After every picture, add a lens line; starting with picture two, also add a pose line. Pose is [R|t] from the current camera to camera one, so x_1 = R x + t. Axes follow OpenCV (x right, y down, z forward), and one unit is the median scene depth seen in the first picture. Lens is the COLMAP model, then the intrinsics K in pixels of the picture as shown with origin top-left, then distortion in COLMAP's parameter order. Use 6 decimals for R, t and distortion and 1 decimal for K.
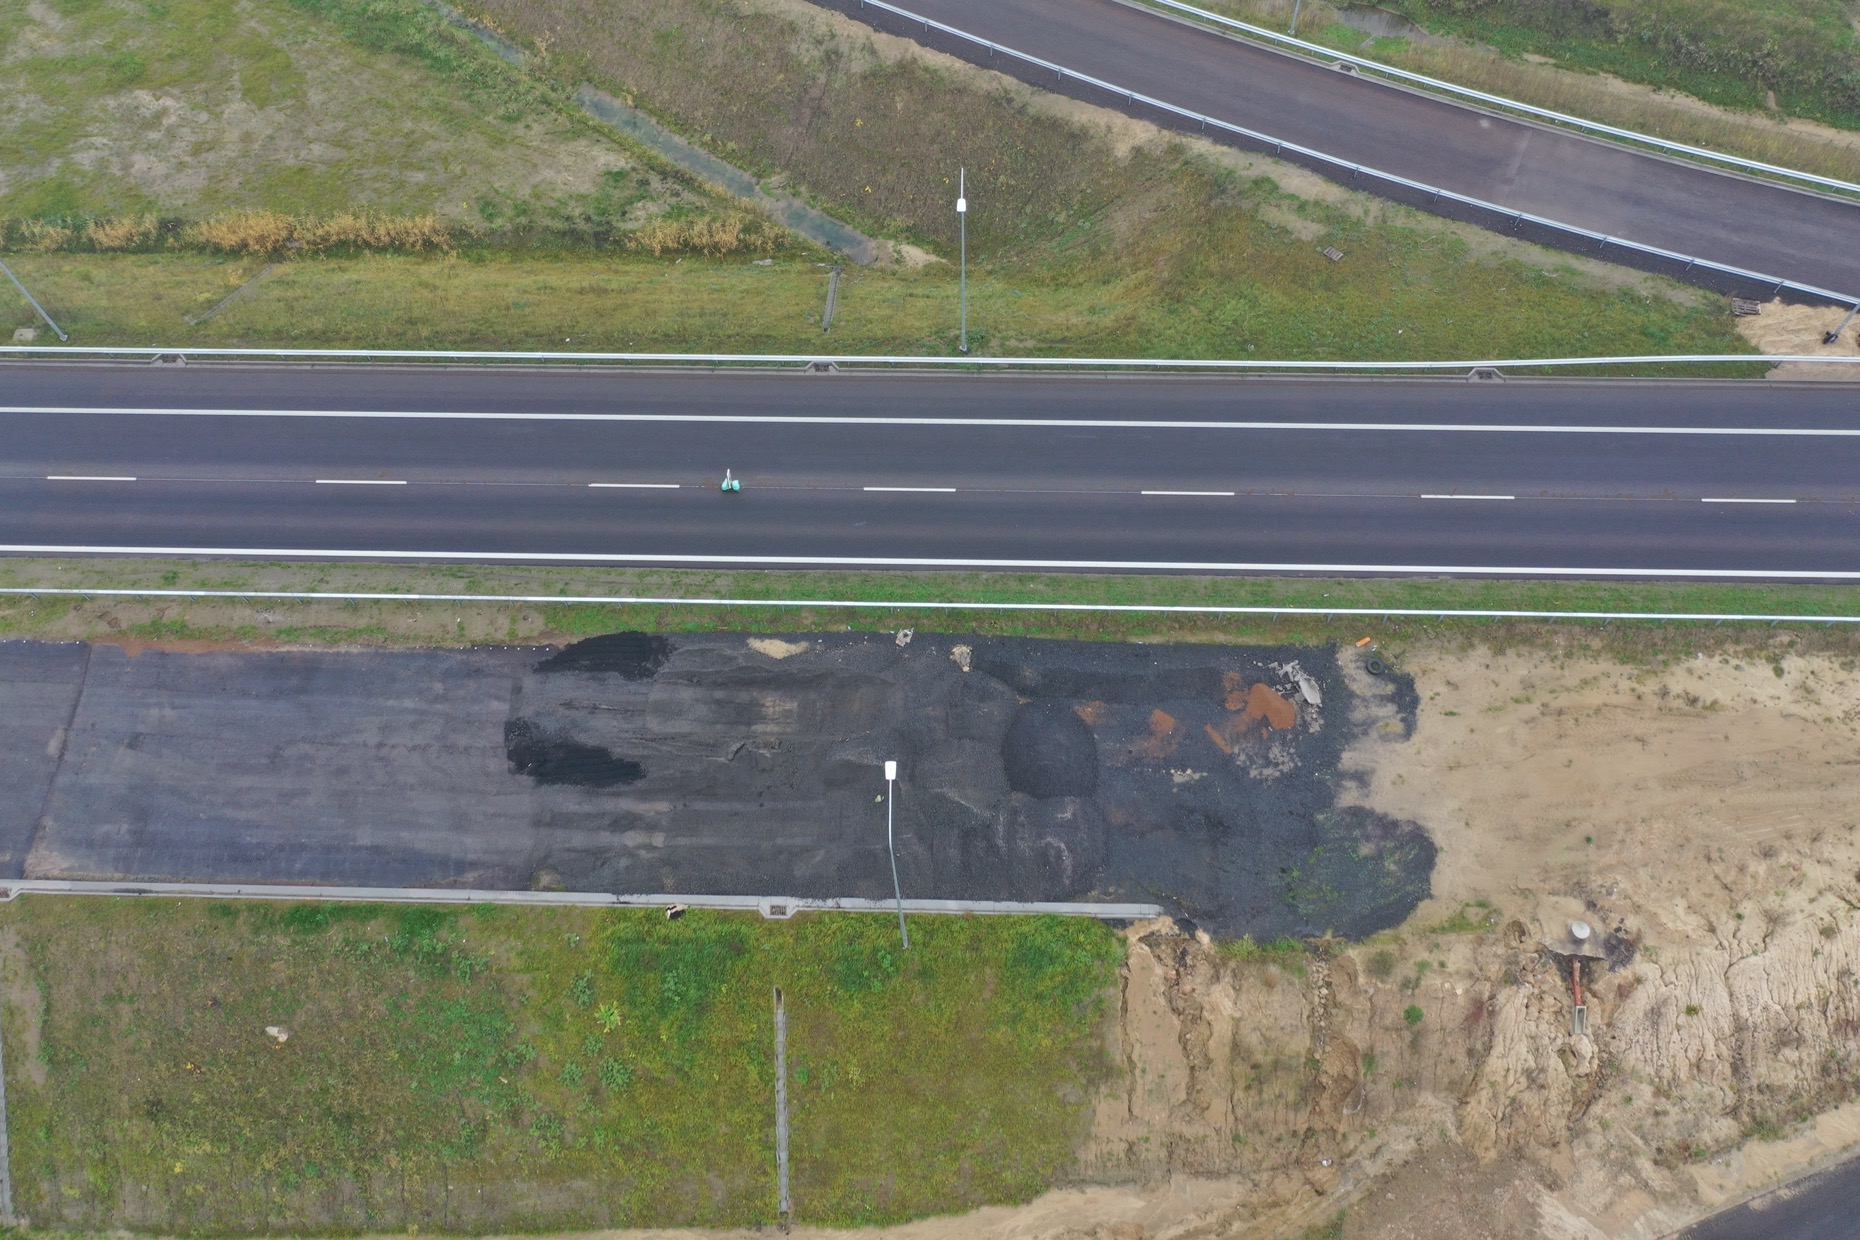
lens RADIAL K [[1475.9, 0, 930.4], [0, 1475.9, 615.3], [0, 0, 1]] dist [-0.003450, -0.004383]
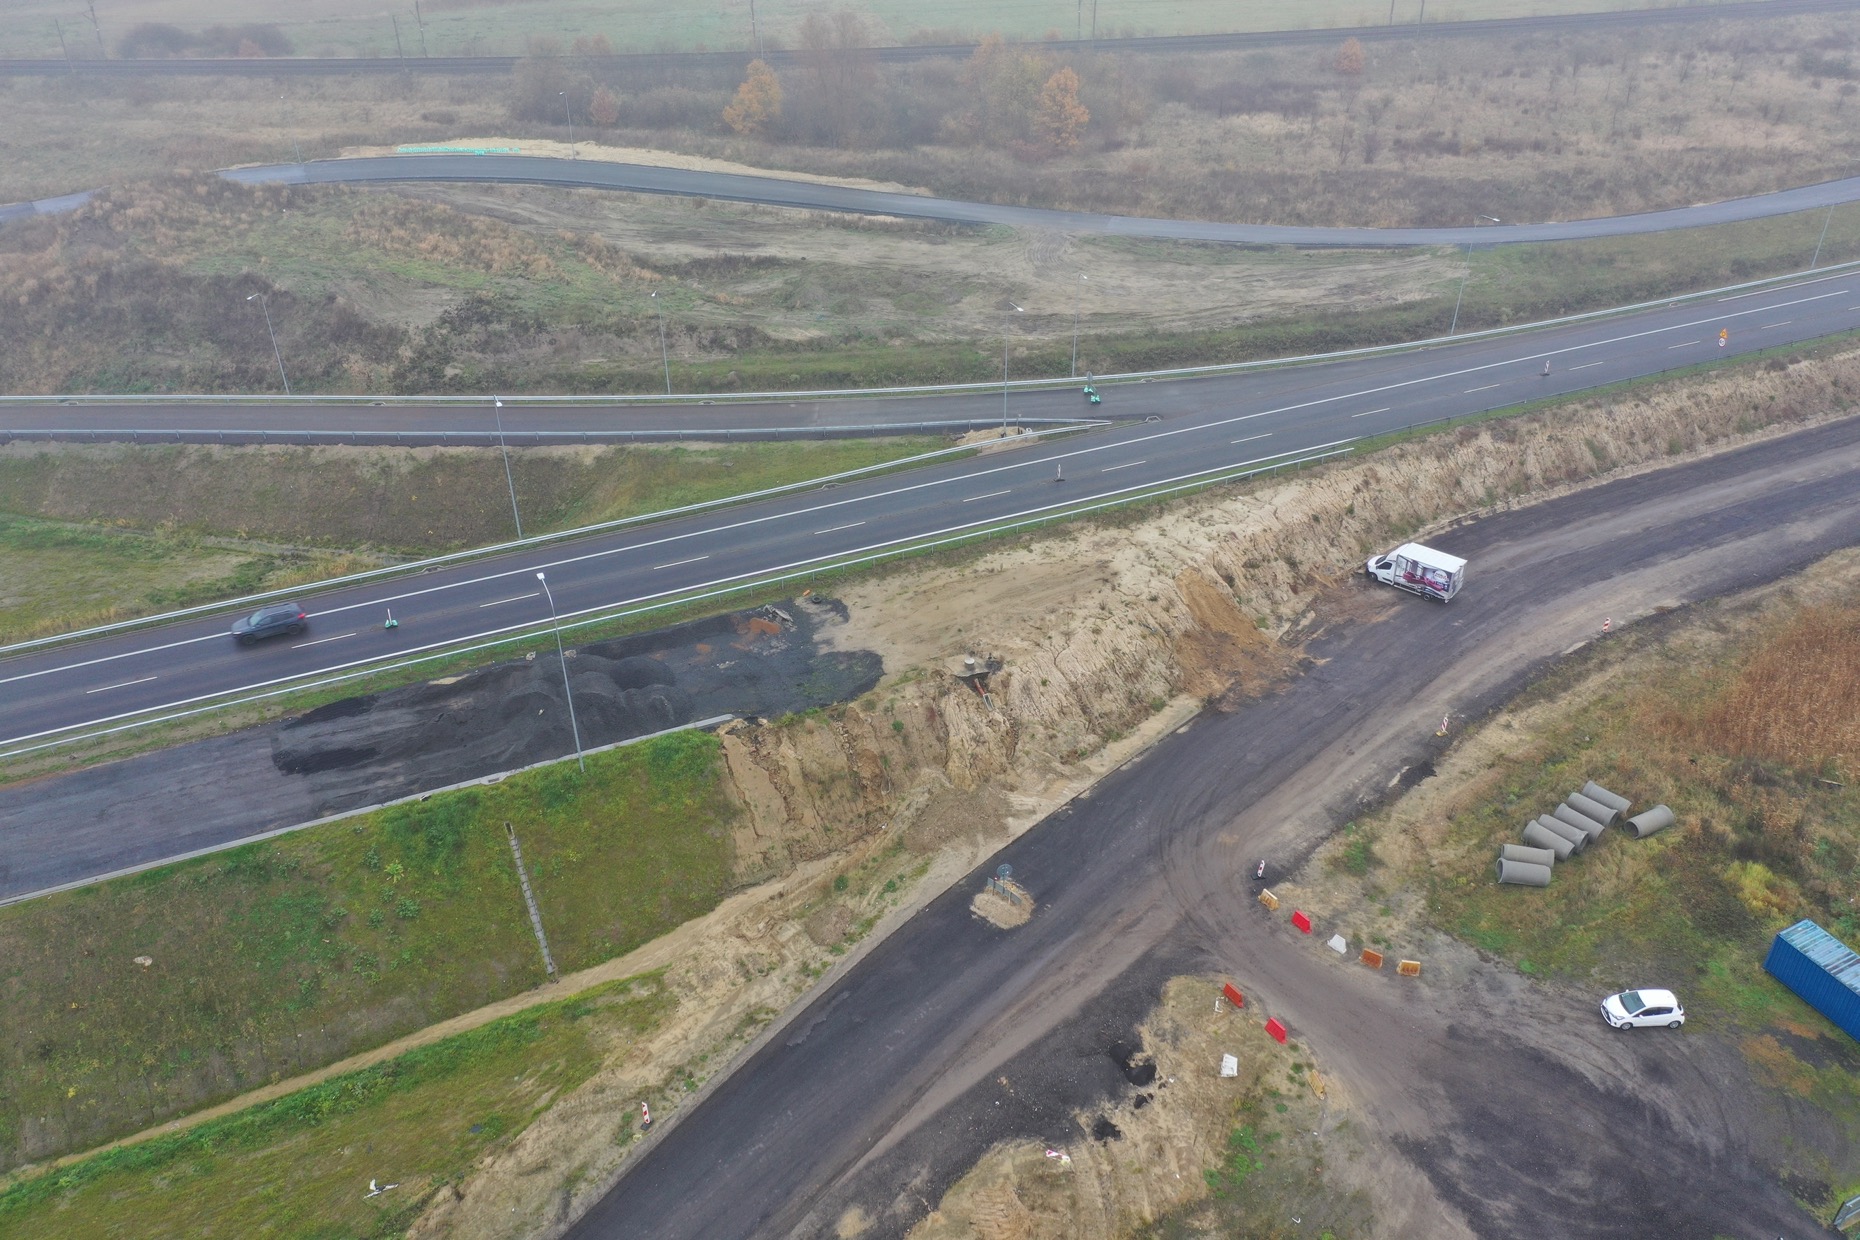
lens RADIAL K [[1475.9, 0, 930.4], [0, 1475.9, 615.3], [0, 0, 1]] dist [-0.003450, -0.004383]
pose [[0.903896, -0.224664, 0.364003, -0.211207], [0.375414, 0.824536, -0.423326, 0.869501], [-0.205027, 0.519295, 0.829637, -0.438839]]
